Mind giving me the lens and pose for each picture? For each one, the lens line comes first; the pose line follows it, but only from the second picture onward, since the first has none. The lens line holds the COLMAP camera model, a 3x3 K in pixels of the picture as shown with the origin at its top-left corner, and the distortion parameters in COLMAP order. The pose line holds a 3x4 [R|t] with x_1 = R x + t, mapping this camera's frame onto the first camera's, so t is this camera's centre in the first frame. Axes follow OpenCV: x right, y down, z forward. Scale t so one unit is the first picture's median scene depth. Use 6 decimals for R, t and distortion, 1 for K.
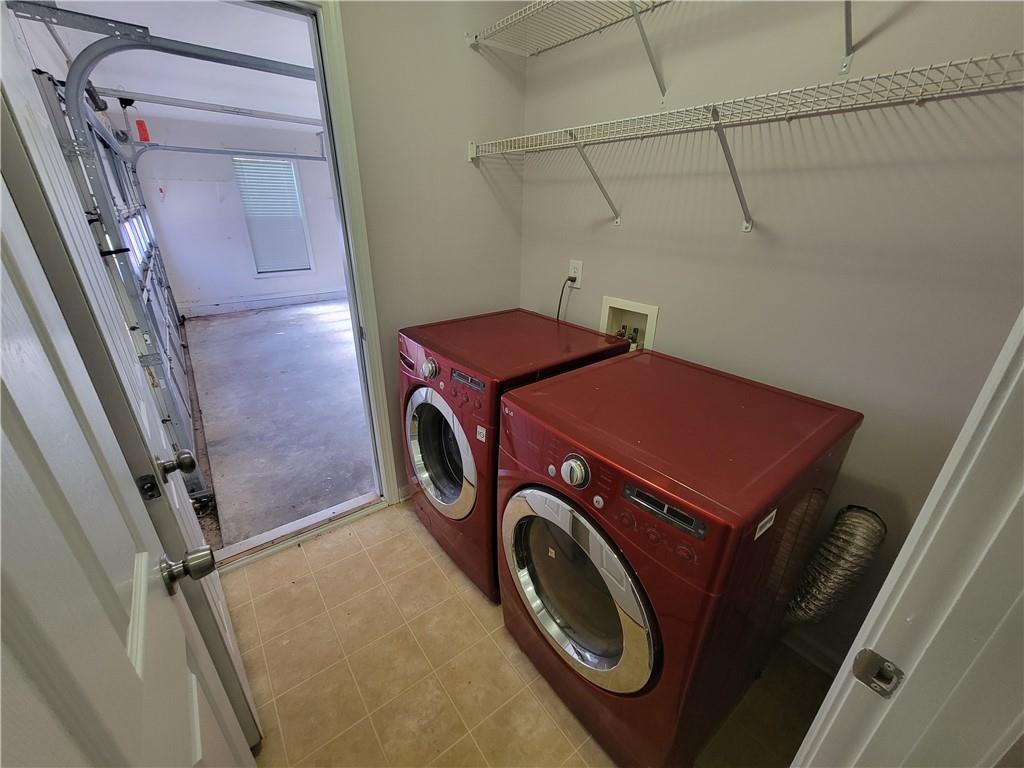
lens RADIAL K [[416.7, 0, 511.1], [0, 416.7, 386.2], [0, 0, 1]] dist [0.001283, -0.001887]
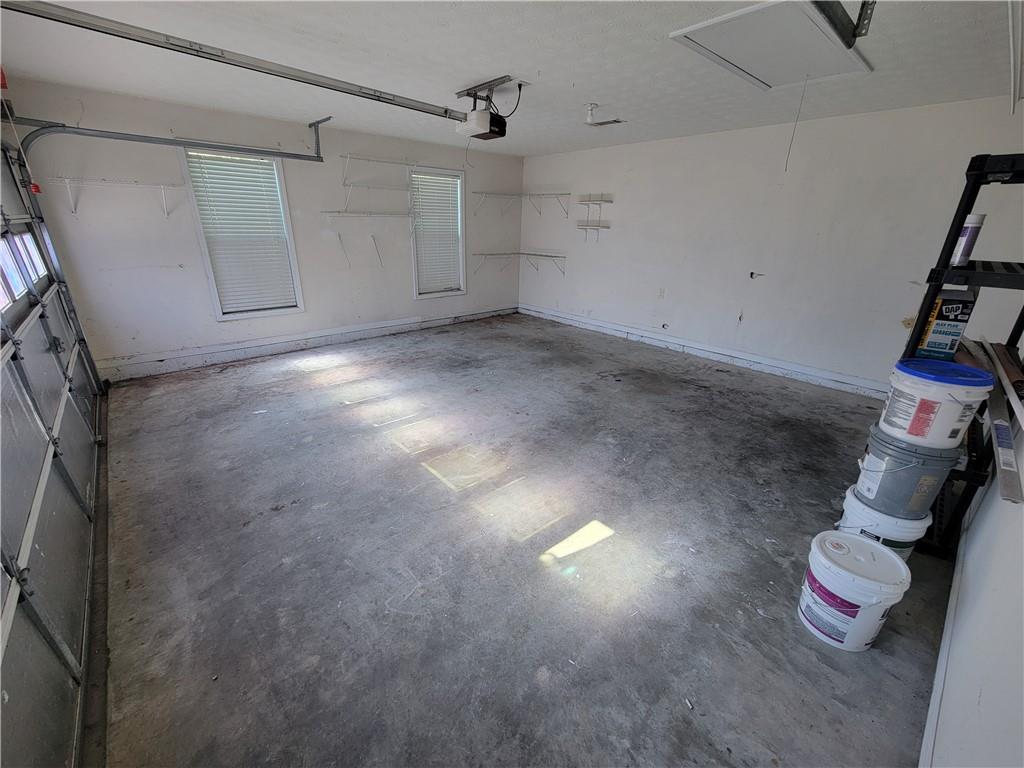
lens RADIAL K [[416.7, 0, 513.4], [0, 416.7, 387.0], [0, 0, 1]] dist [0.001283, -0.001887]
pose [[0.996828, -0.014811, 0.078194, -0.202926], [0.017756, 0.999154, -0.037094, -0.132257], [-0.077578, 0.038364, 0.996248, 0.305776]]
